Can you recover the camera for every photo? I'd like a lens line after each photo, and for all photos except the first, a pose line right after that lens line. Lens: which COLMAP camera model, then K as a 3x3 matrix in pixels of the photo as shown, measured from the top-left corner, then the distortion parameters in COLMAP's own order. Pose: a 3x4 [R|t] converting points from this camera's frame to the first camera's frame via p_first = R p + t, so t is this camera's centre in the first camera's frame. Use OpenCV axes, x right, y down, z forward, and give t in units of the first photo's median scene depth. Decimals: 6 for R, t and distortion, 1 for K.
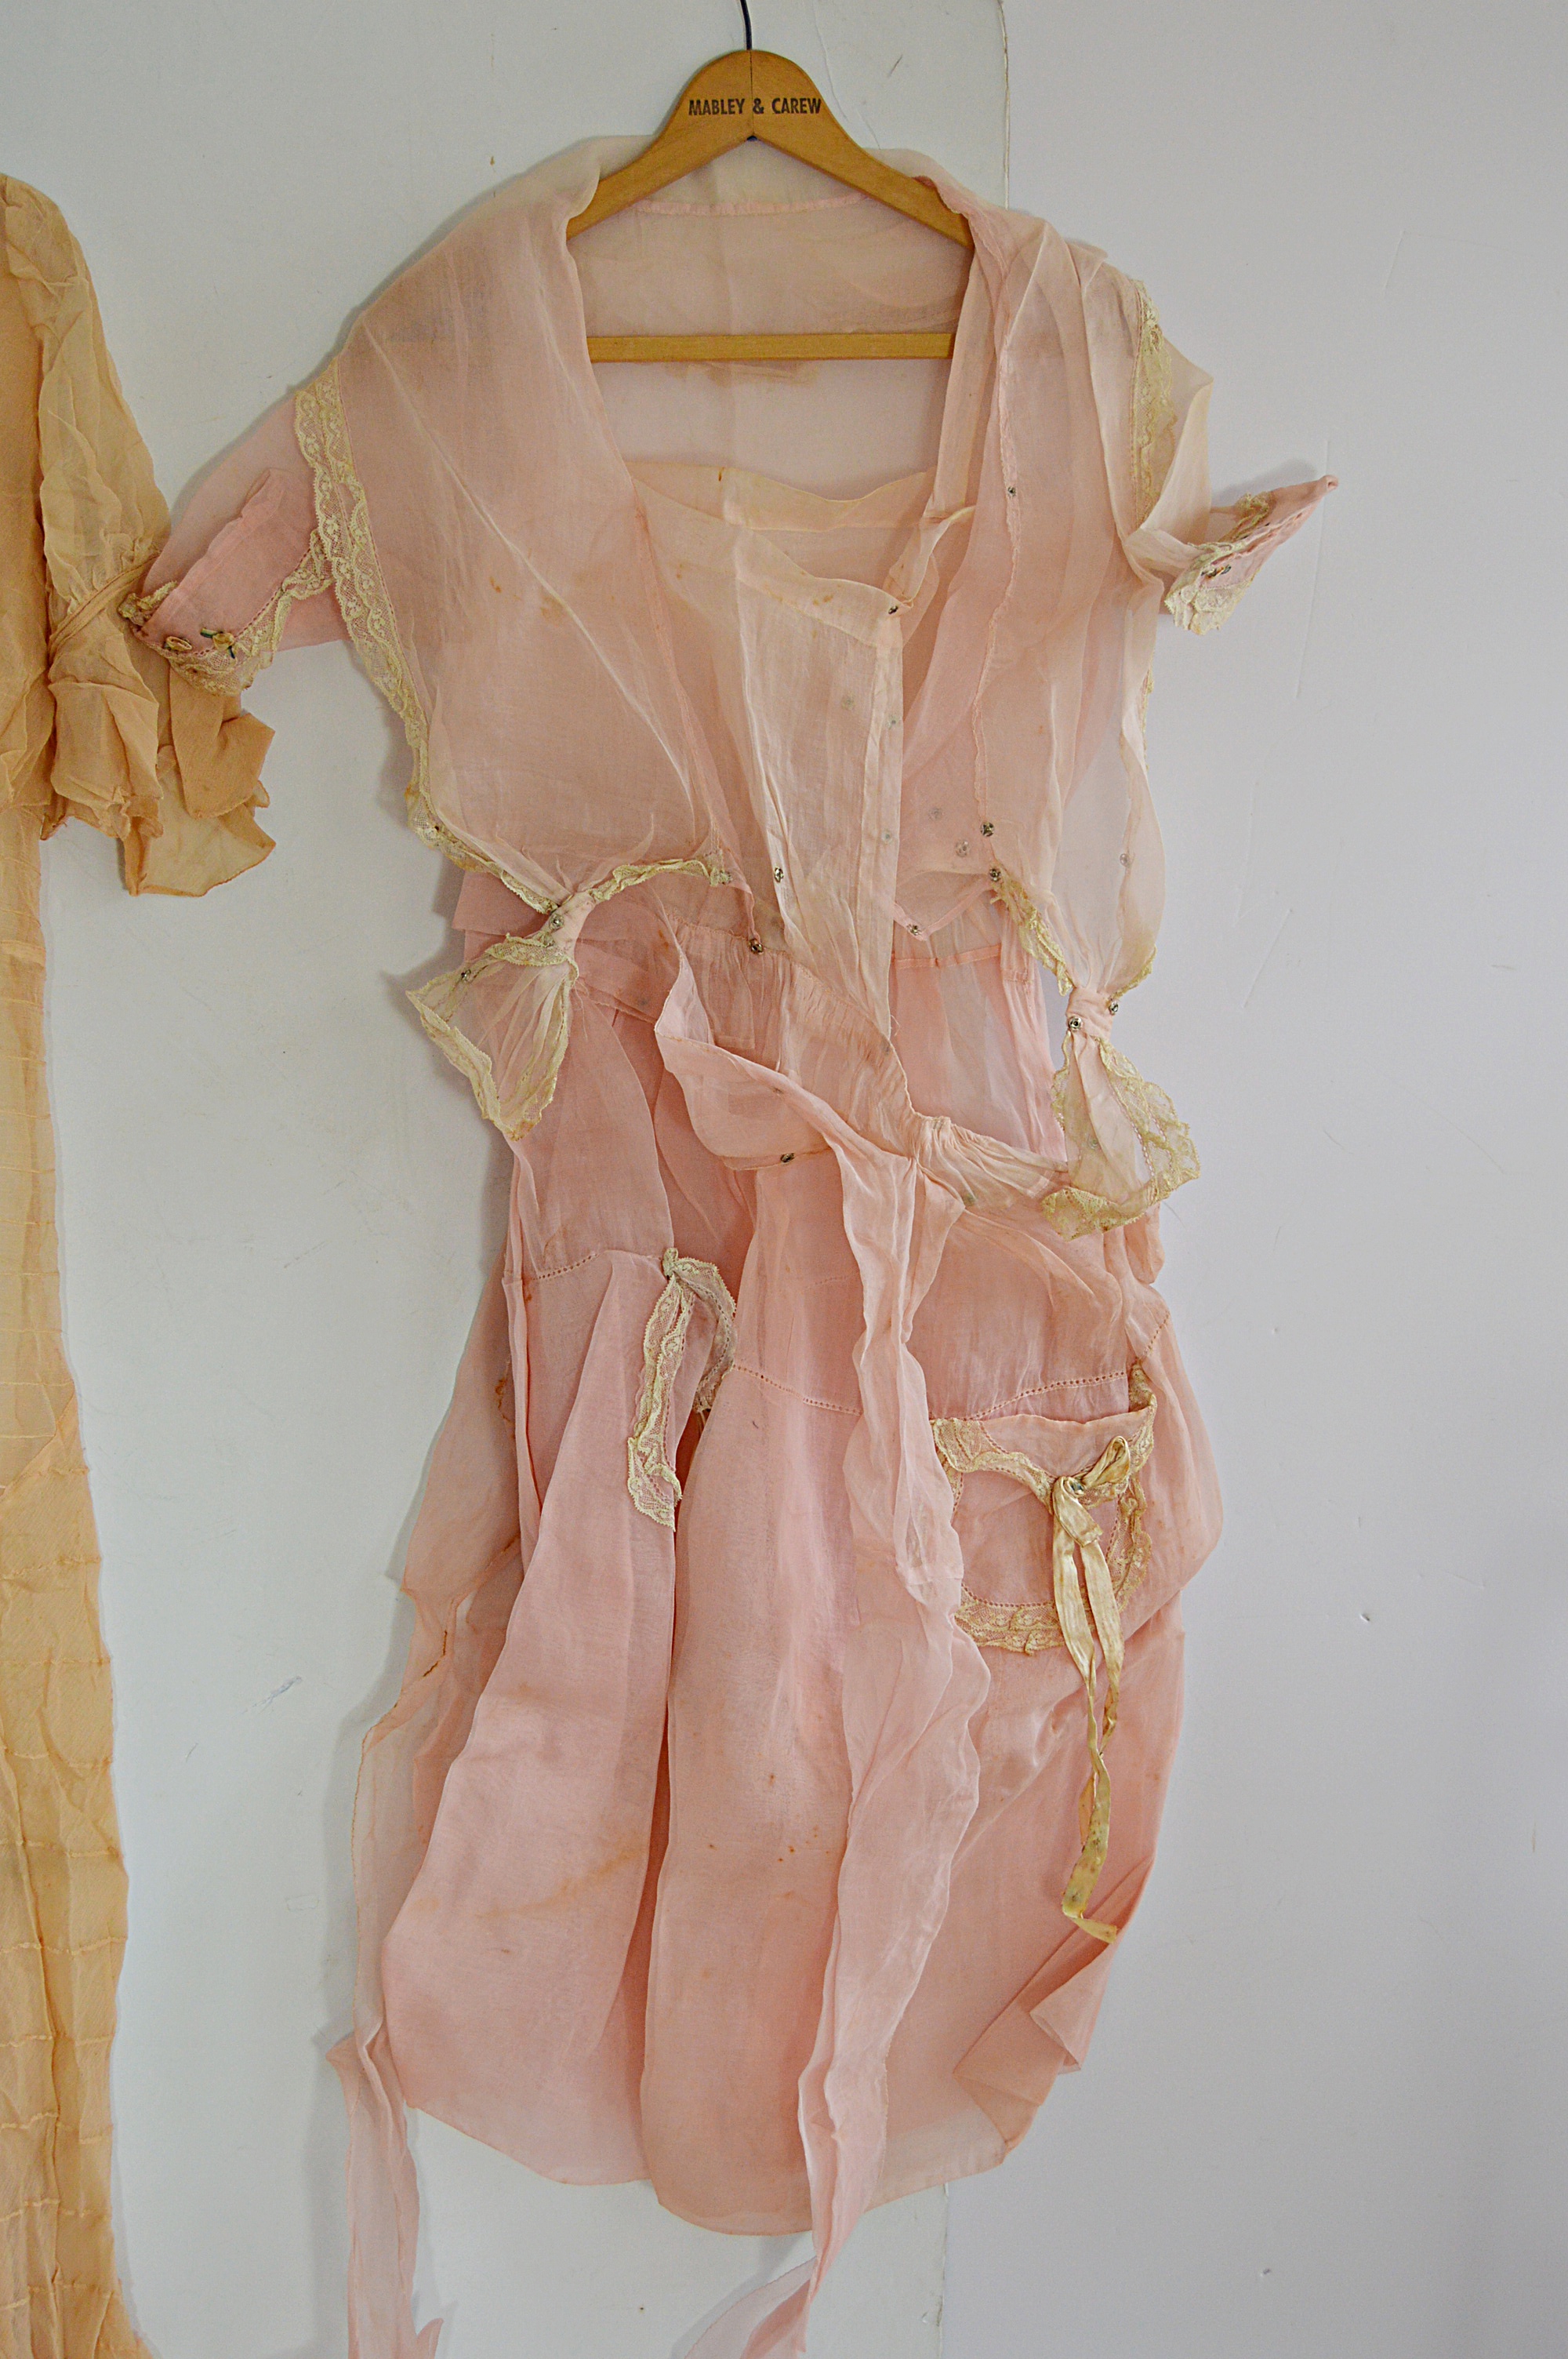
lens RADIAL K [[3318.9, 0, 785.1], [0, 3318.9, 1191.5], [0, 0, 1]] dist [-0.057359, 0.000000]
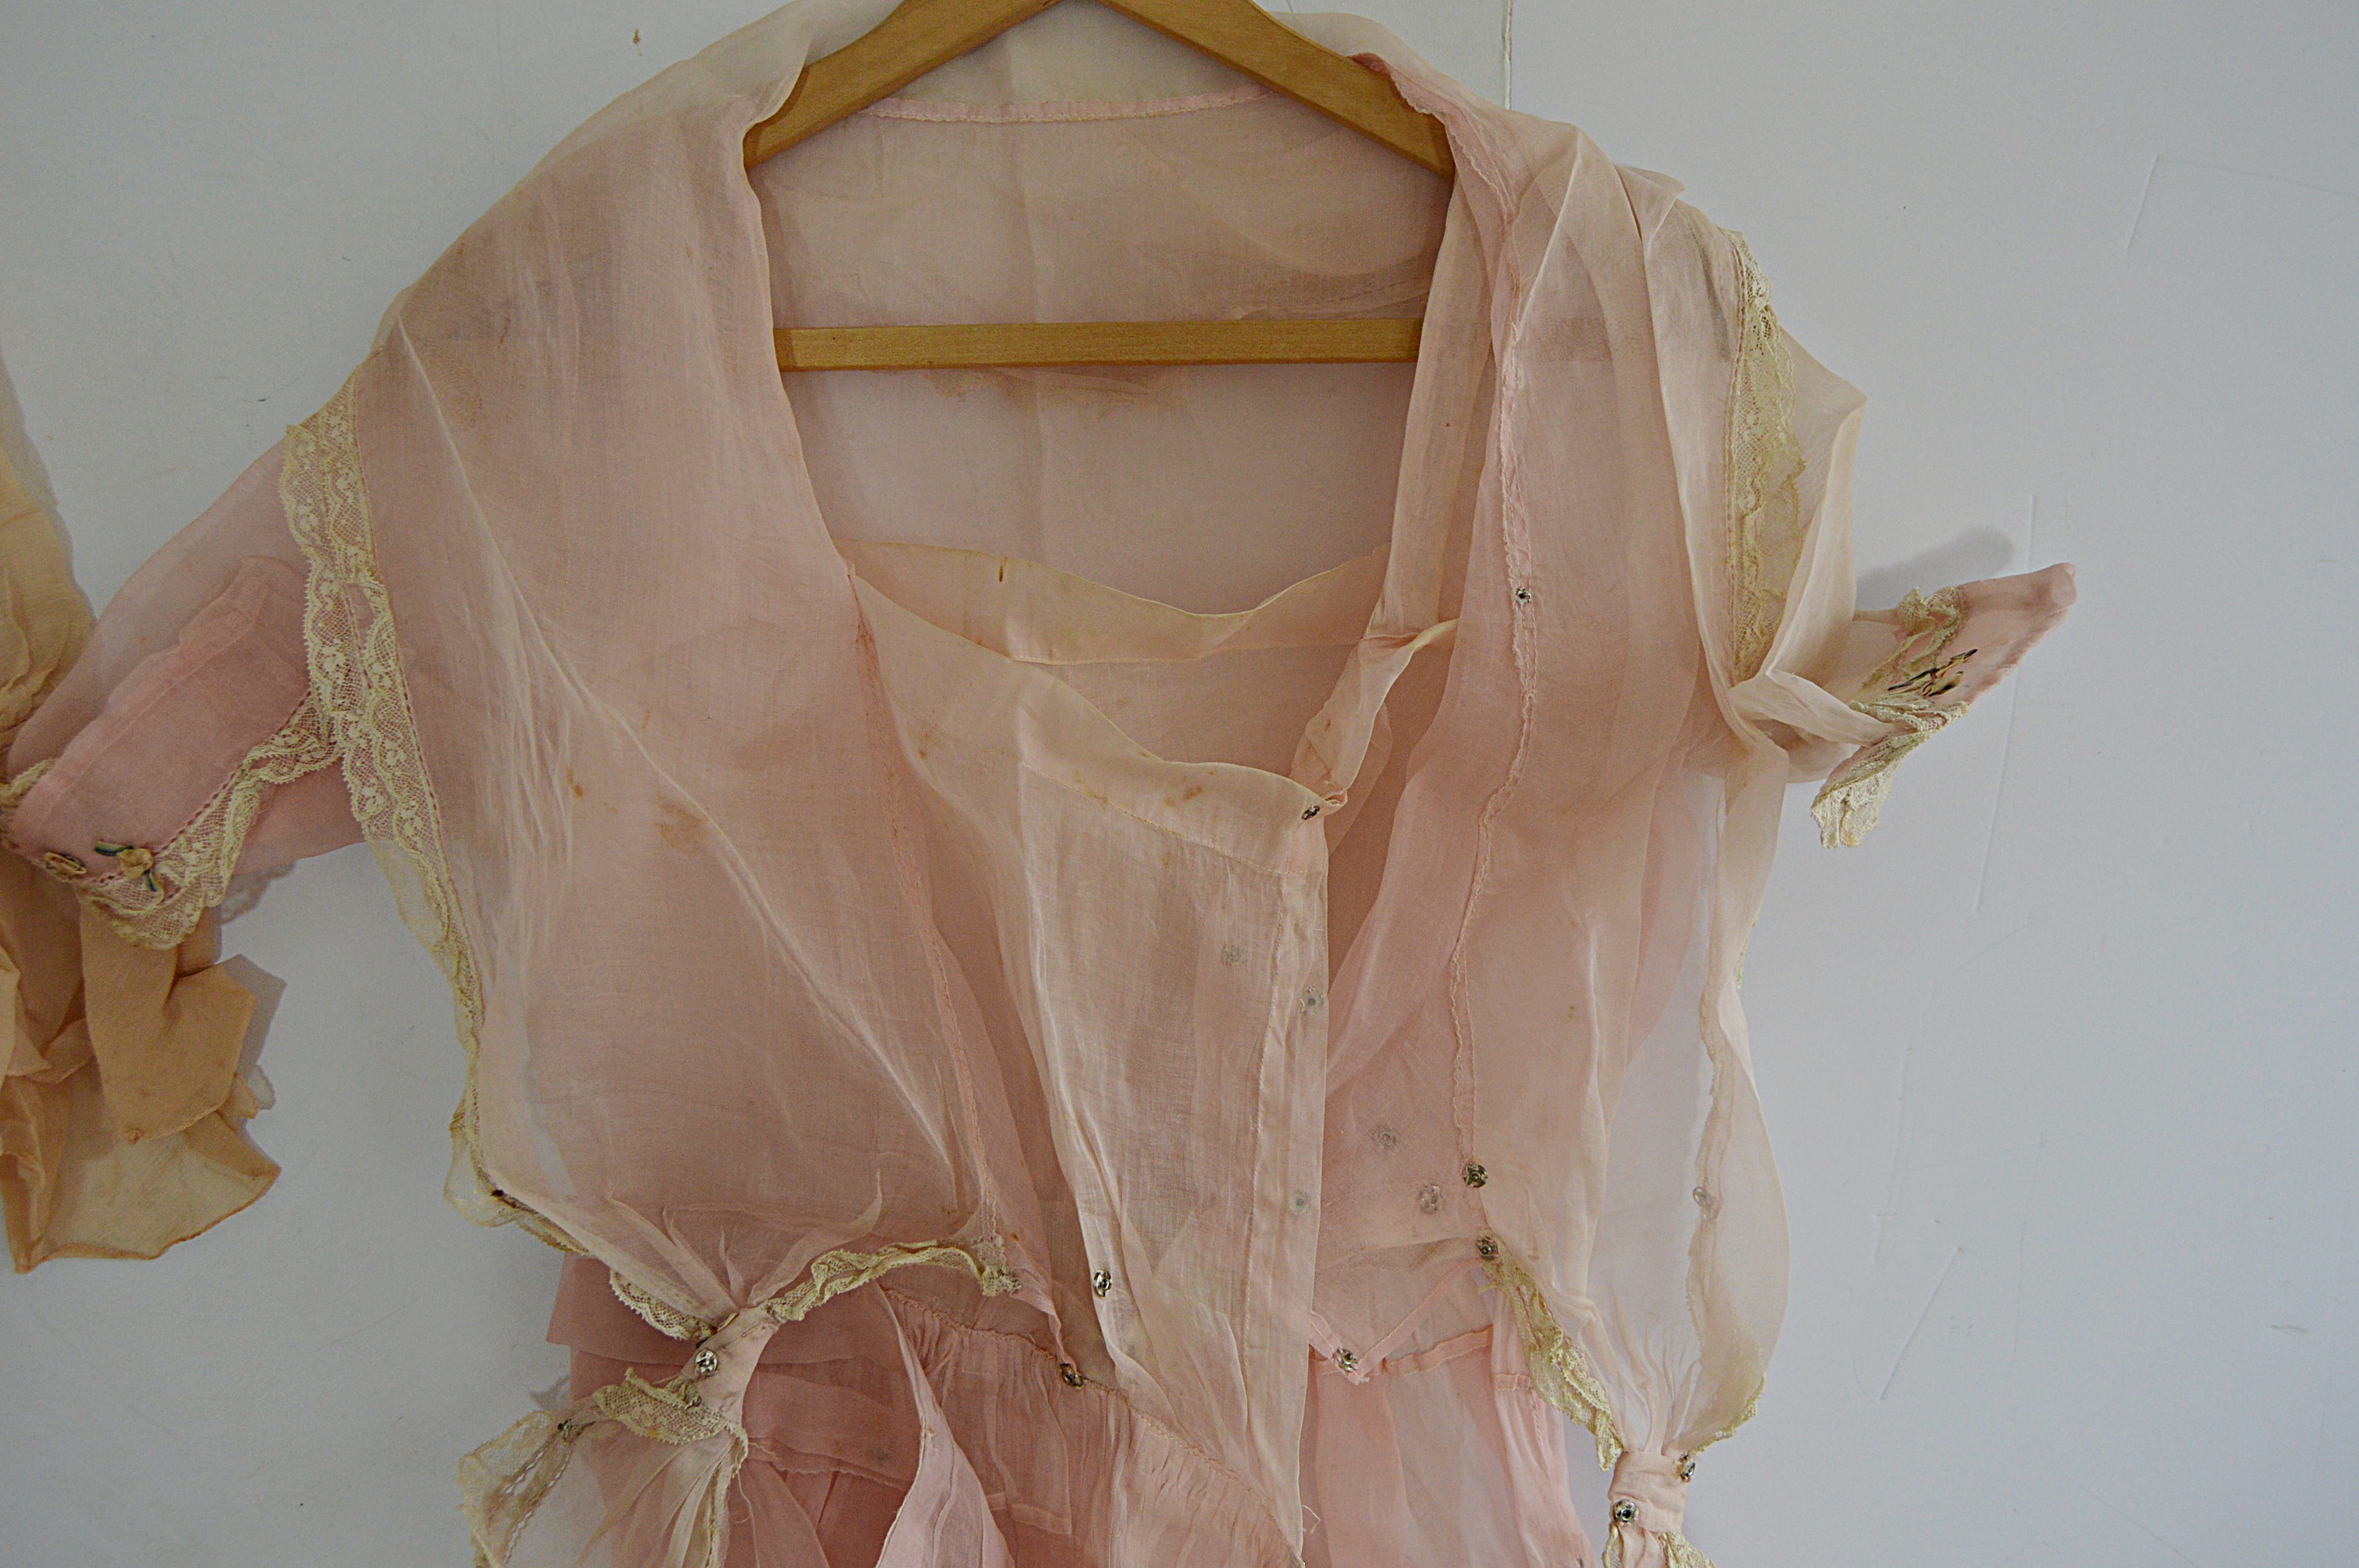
lens RADIAL K [[2315.4, 0, 1176.3], [0, 2315.4, 777.4], [0, 0, 1]] dist [-0.101416, 0.000000]
pose [[0.999024, 0.005612, -0.043813, 0.026636], [-0.008237, 0.998166, -0.059965, -0.154763], [0.043396, 0.060267, 0.997238, 0.599558]]
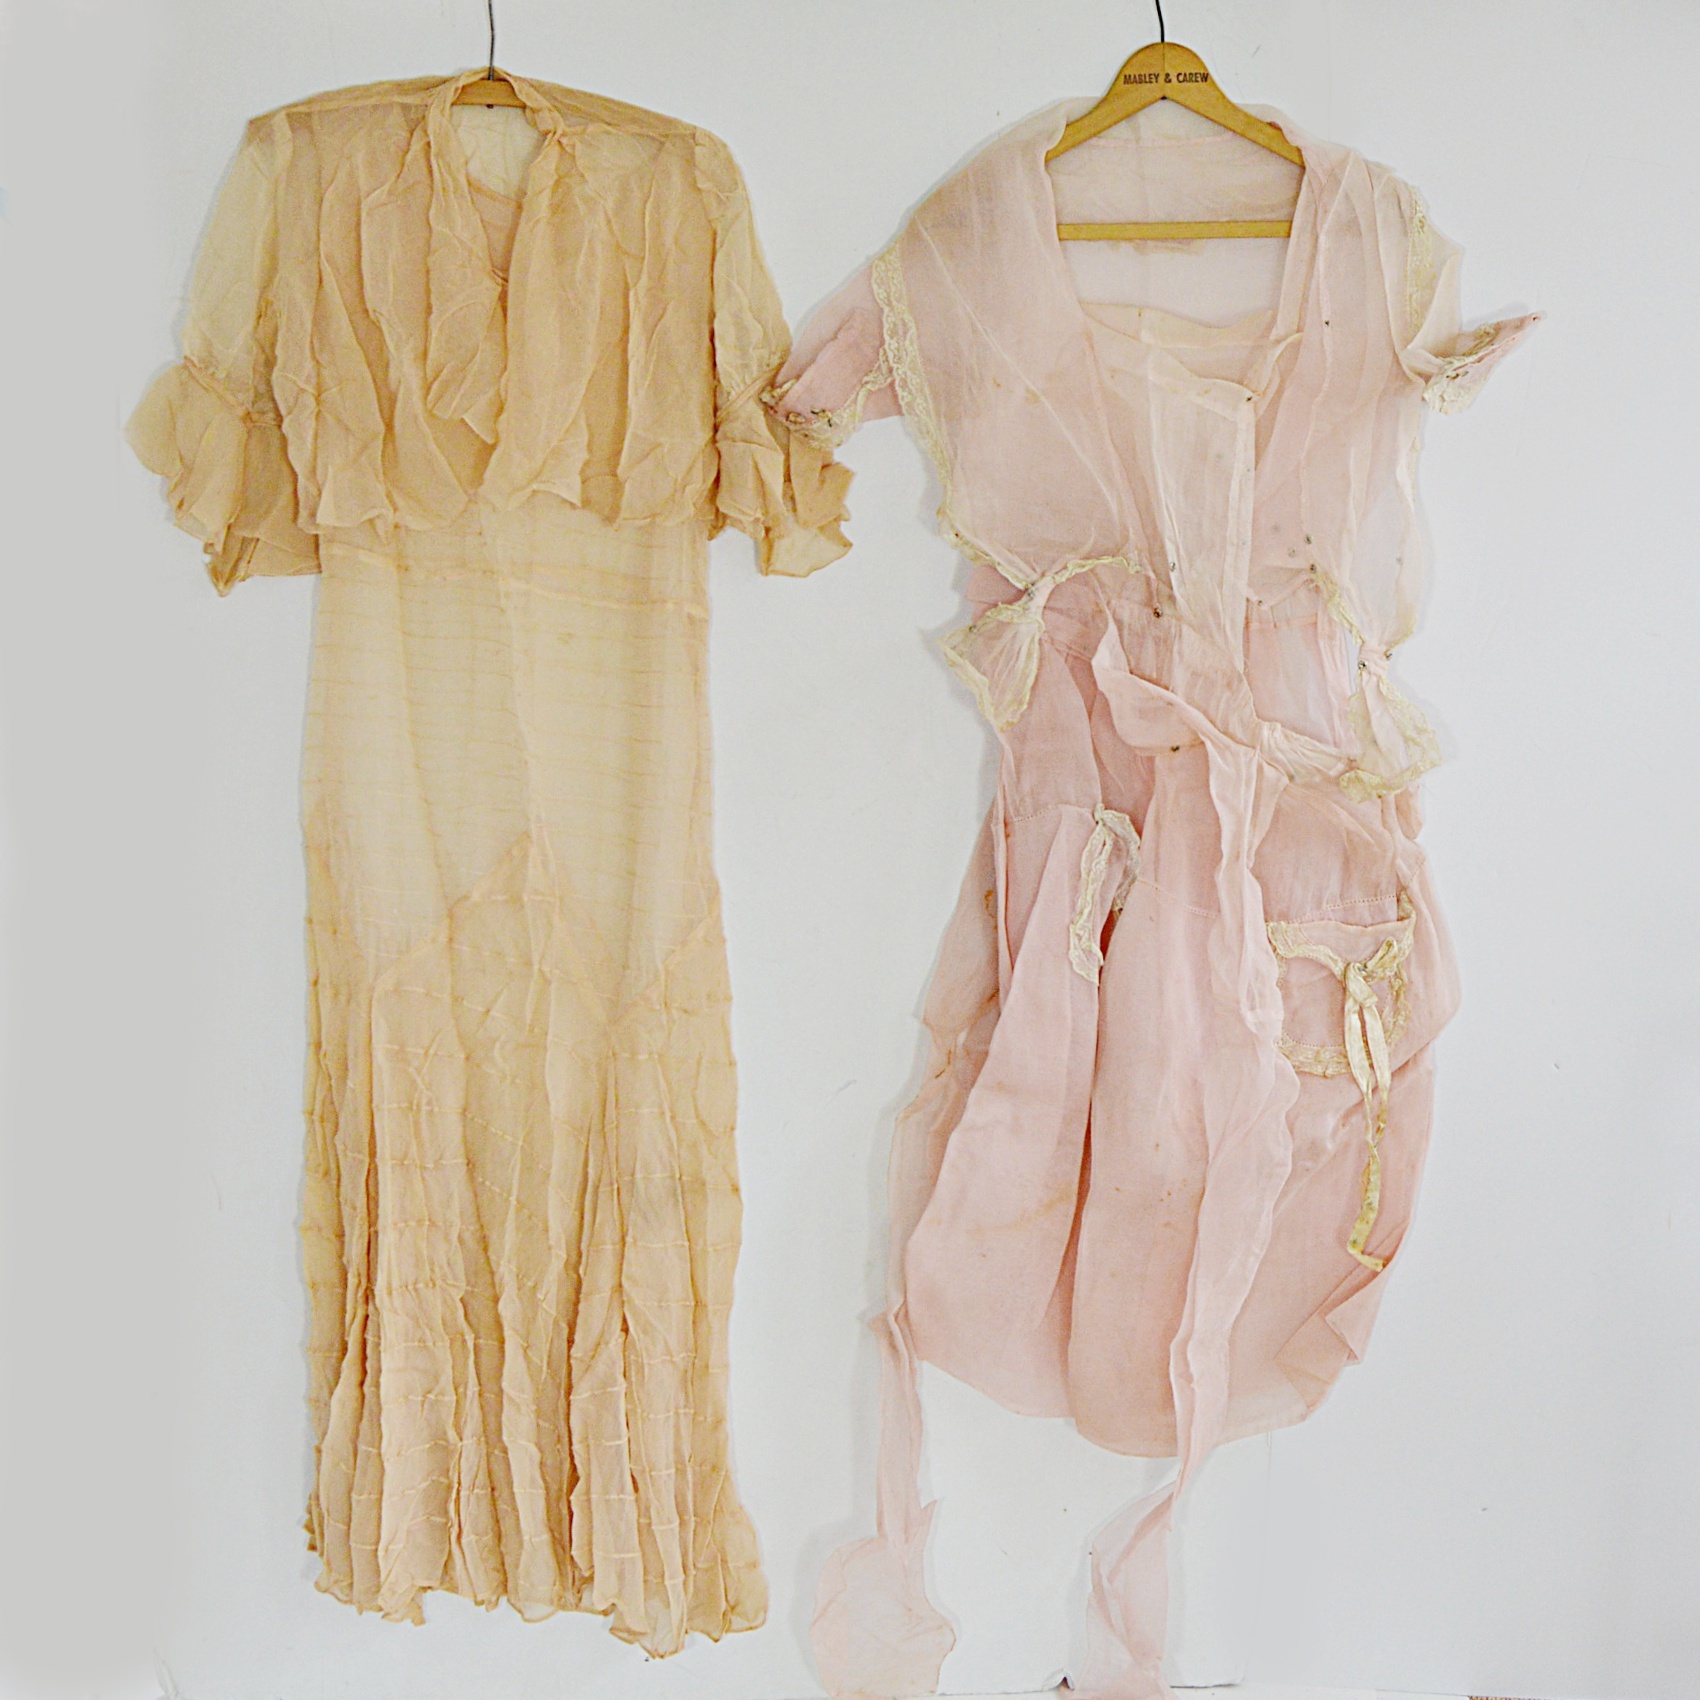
lens RADIAL K [[2740.0, 0, 890.0], [0, 2740.0, 859.1], [0, 0, 1]] dist [-0.092563, 0.000000]
pose [[0.993184, 0.020281, -0.114782, 0.016279], [-0.020316, 0.999793, 0.000868, 0.043741], [0.114775, 0.001470, 0.993390, -0.295859]]
